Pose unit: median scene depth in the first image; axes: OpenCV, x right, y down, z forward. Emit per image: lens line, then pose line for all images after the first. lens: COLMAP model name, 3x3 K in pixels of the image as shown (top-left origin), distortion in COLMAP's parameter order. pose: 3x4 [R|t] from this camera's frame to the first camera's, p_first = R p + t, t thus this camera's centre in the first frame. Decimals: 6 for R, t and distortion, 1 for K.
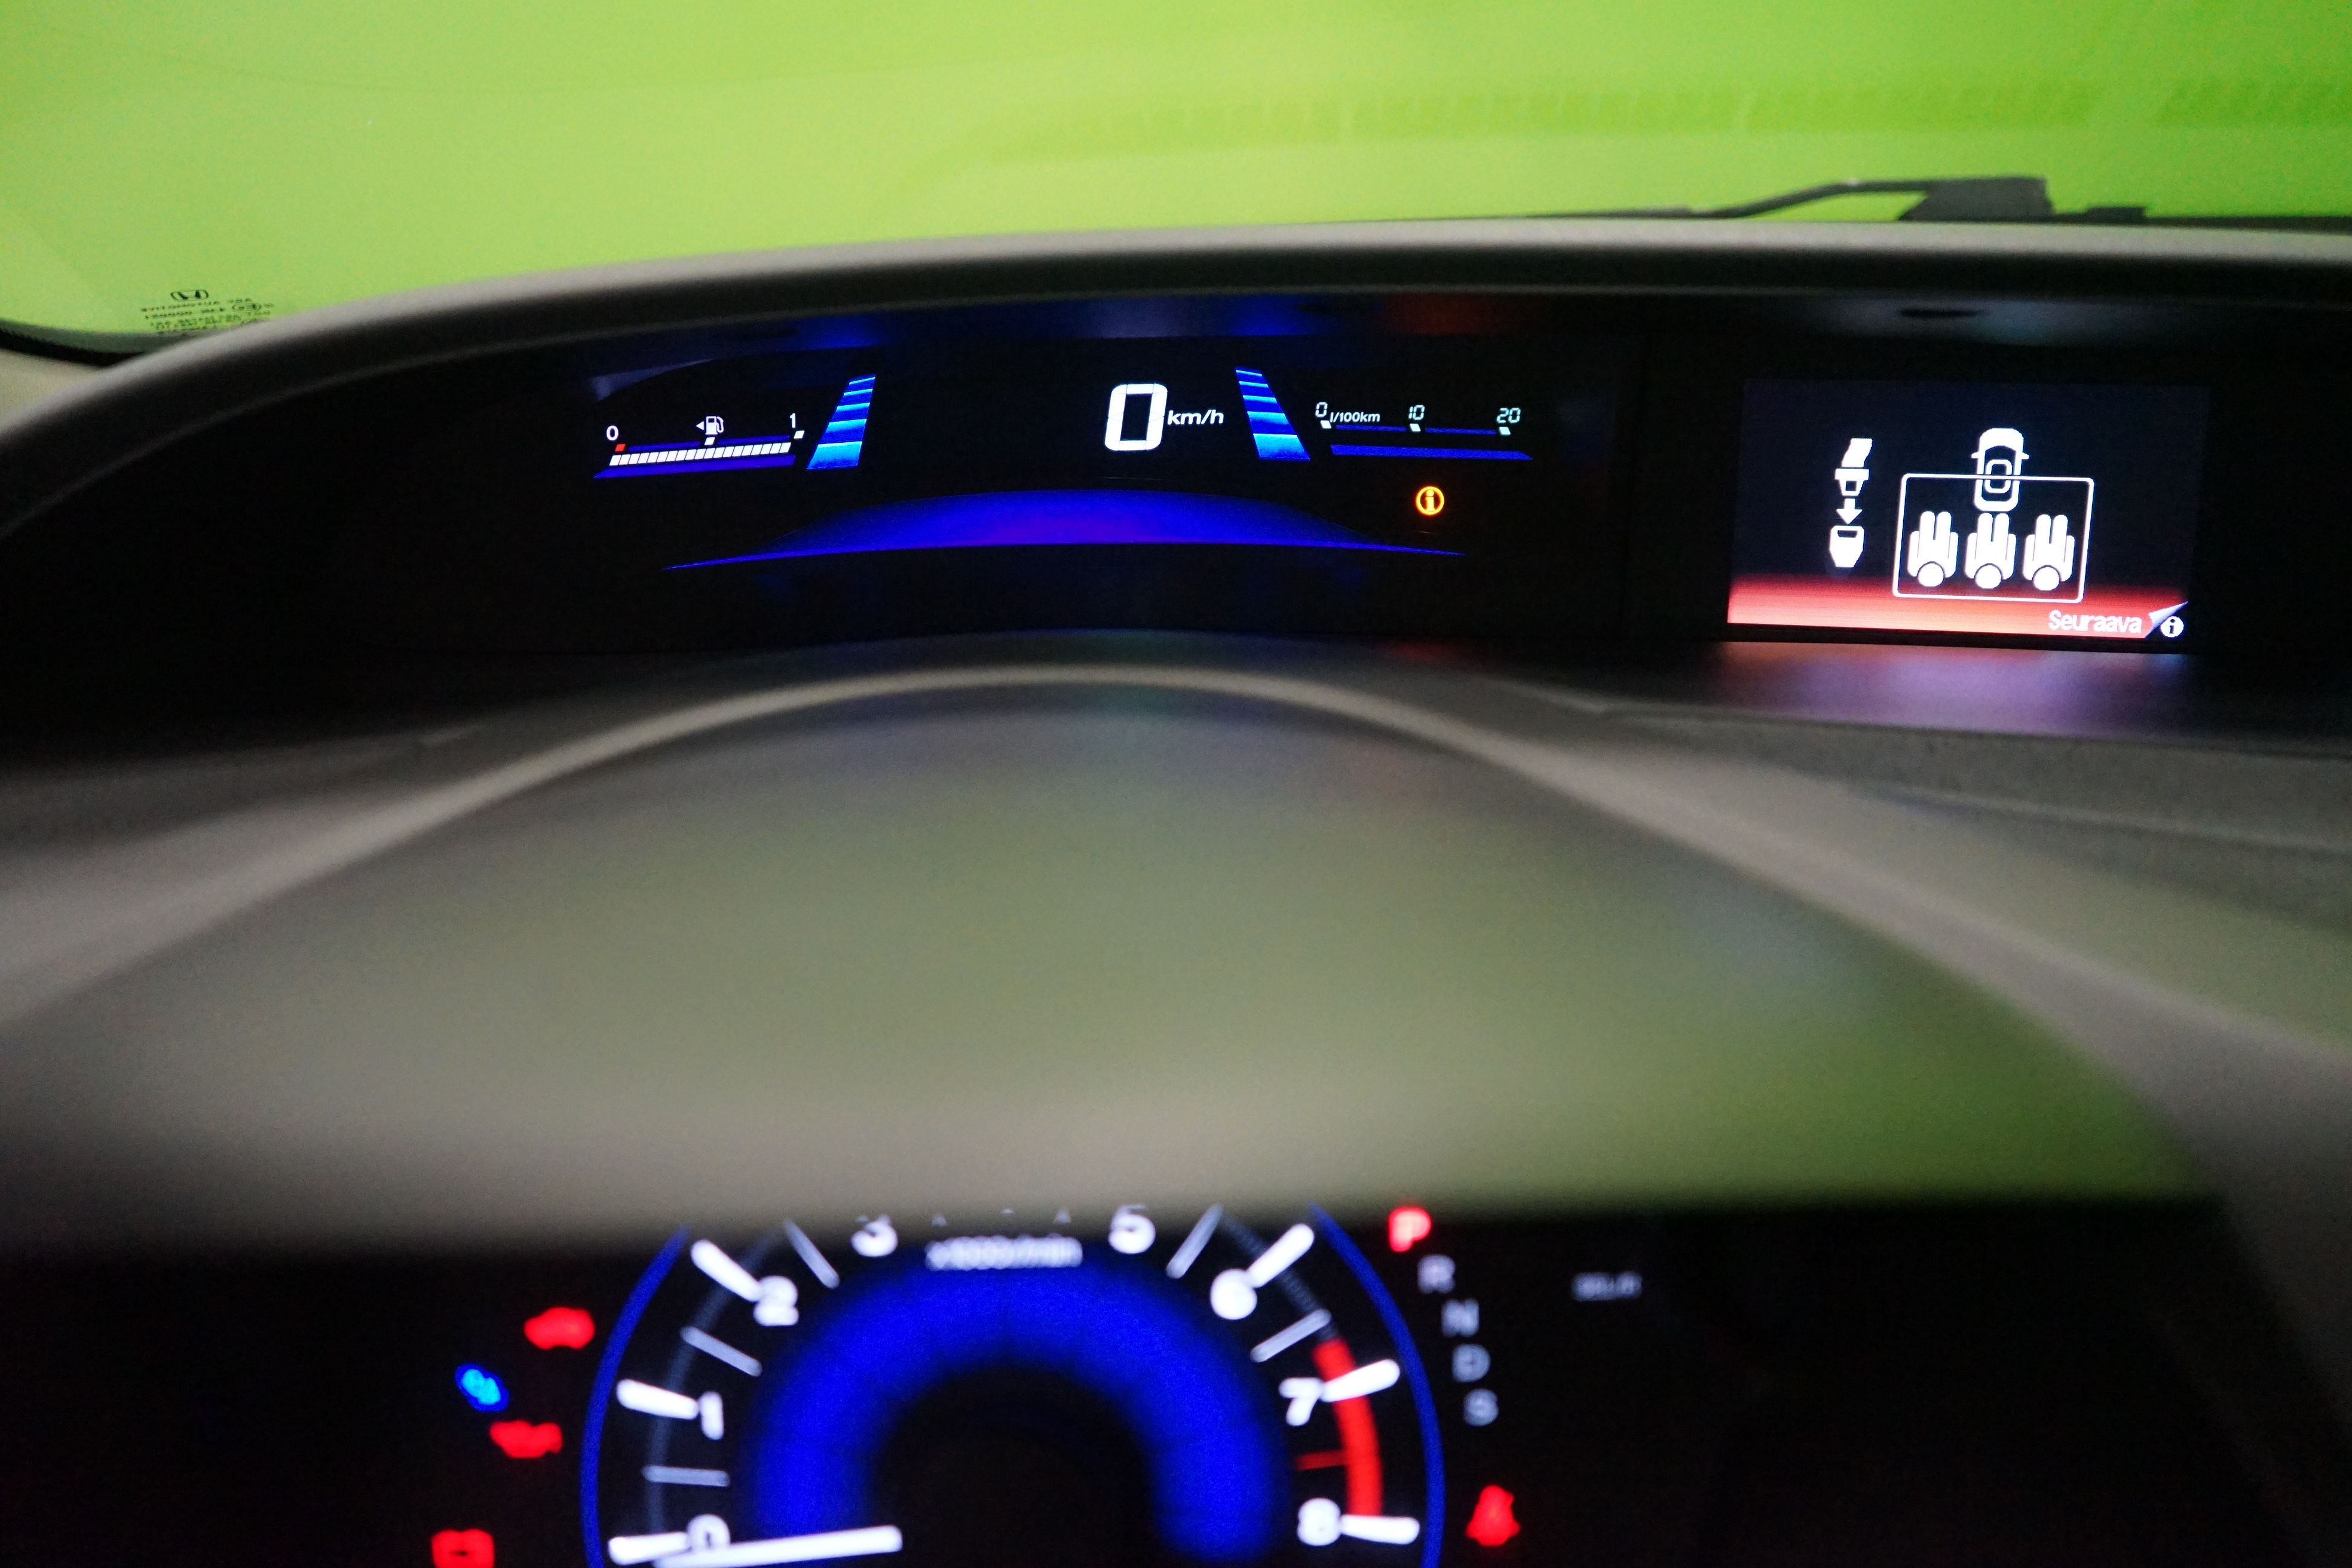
lens RADIAL K [[1883.4, 0, 1176.0], [0, 1883.4, 784.0], [0, 0, 1]] dist [-0.006582, 0.003589]
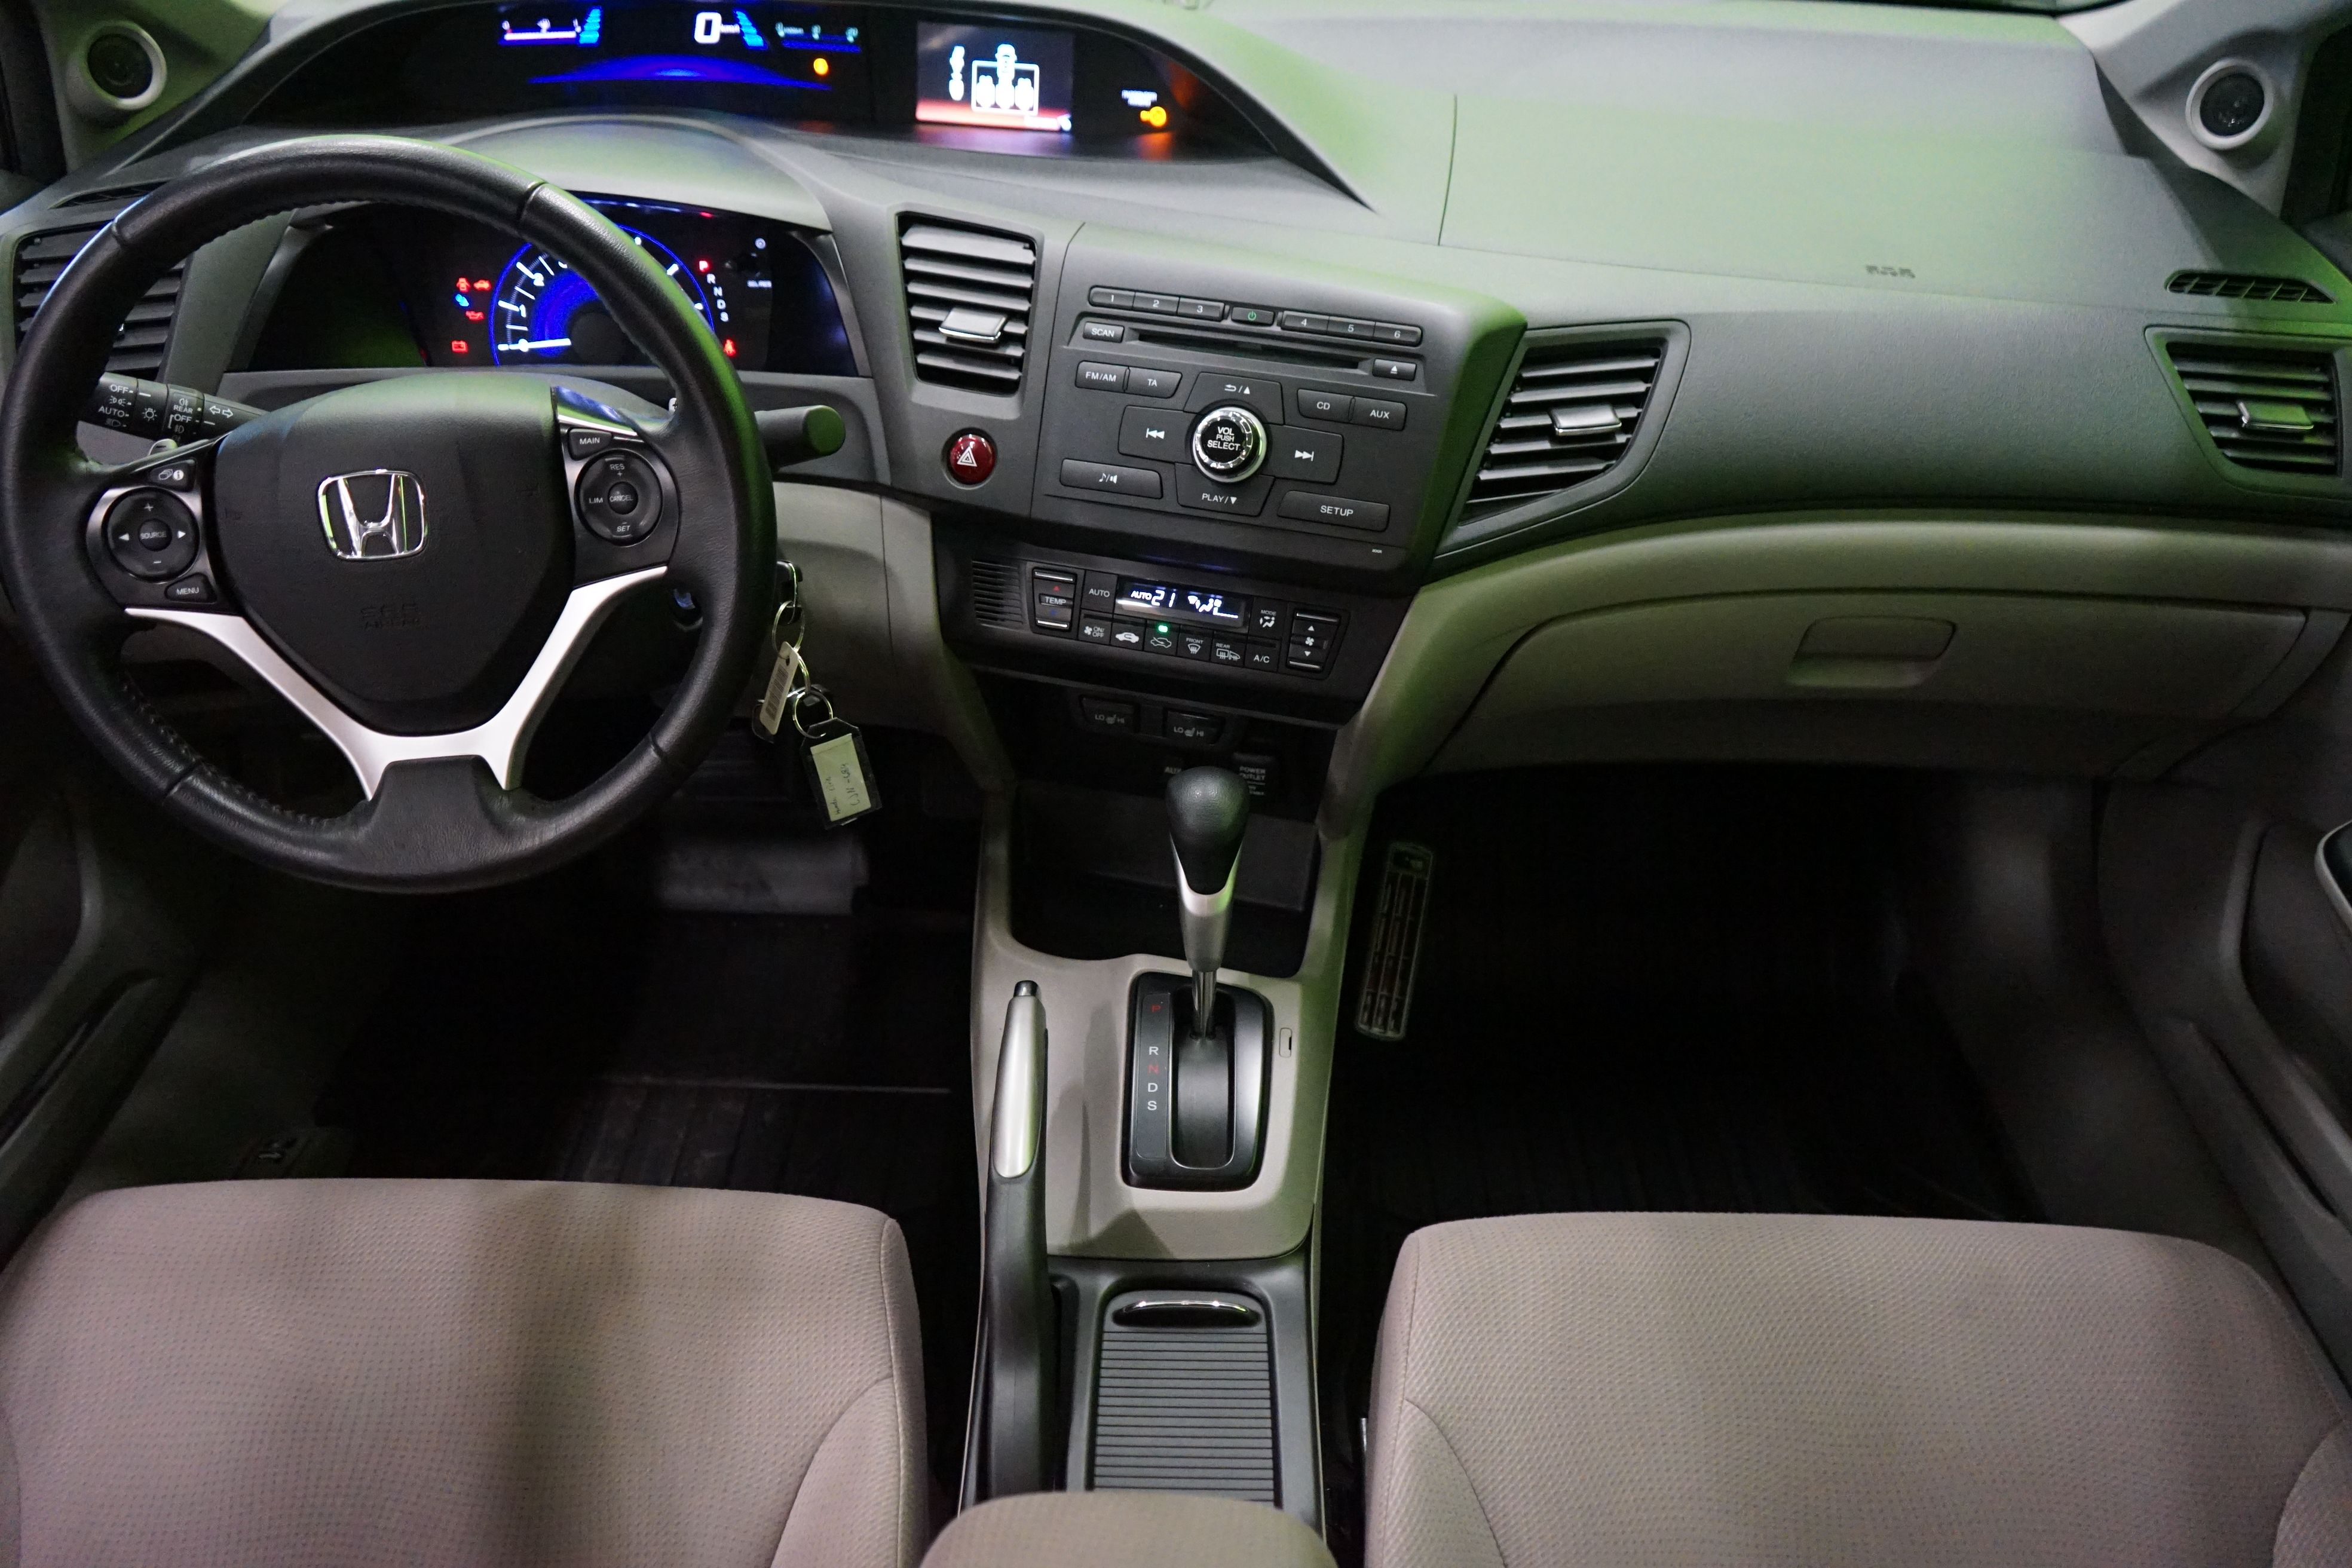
lens RADIAL K [[1883.4, 0, 1176.0], [0, 1883.4, 784.0], [0, 0, 1]] dist [-0.006582, 0.003589]
pose [[0.999149, 0.041241, 0.000474, 1.108285], [-0.040385, 0.975953, 0.214206, 0.400095], [0.008371, -0.214042, 0.976788, -2.904967]]
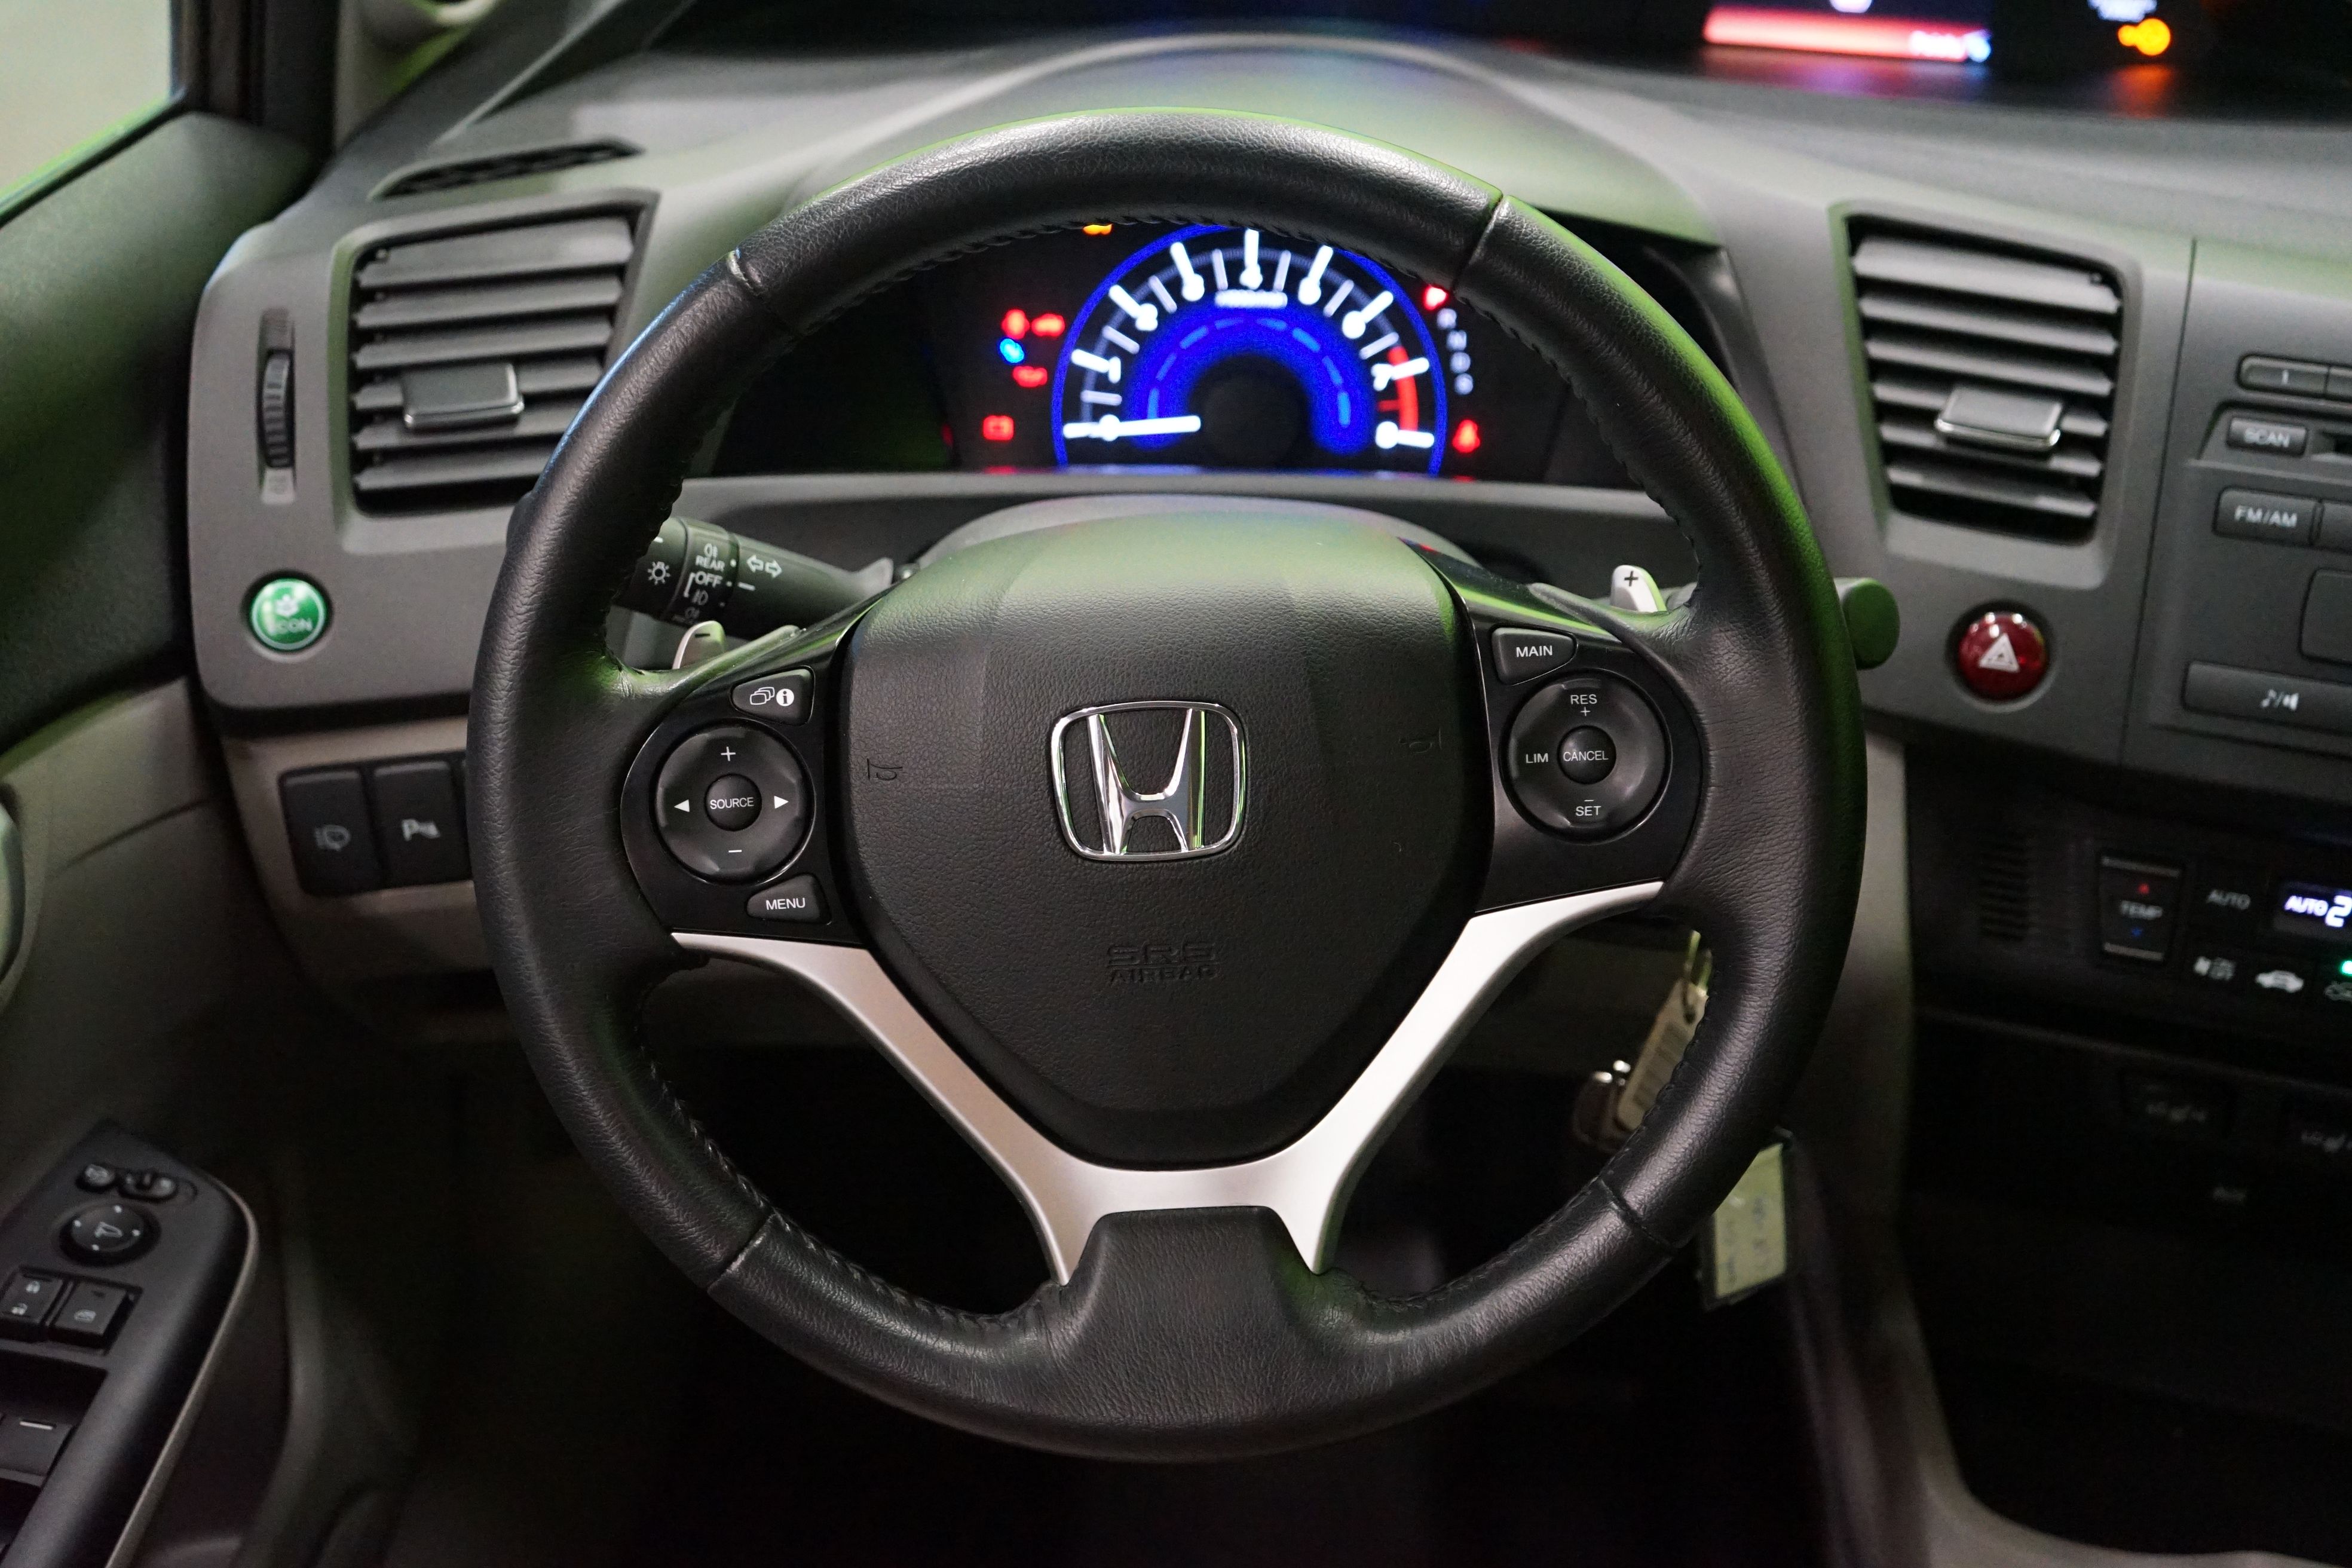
lens RADIAL K [[2993.5, 0, 1176.0], [0, 2993.5, 784.0], [0, 0, 1]] dist [-0.004163, 0.064957]
pose [[0.995738, 0.062152, -0.068138, 0.094123], [-0.051818, 0.988199, 0.144146, 0.305784], [0.076293, -0.140001, 0.987208, -2.519632]]
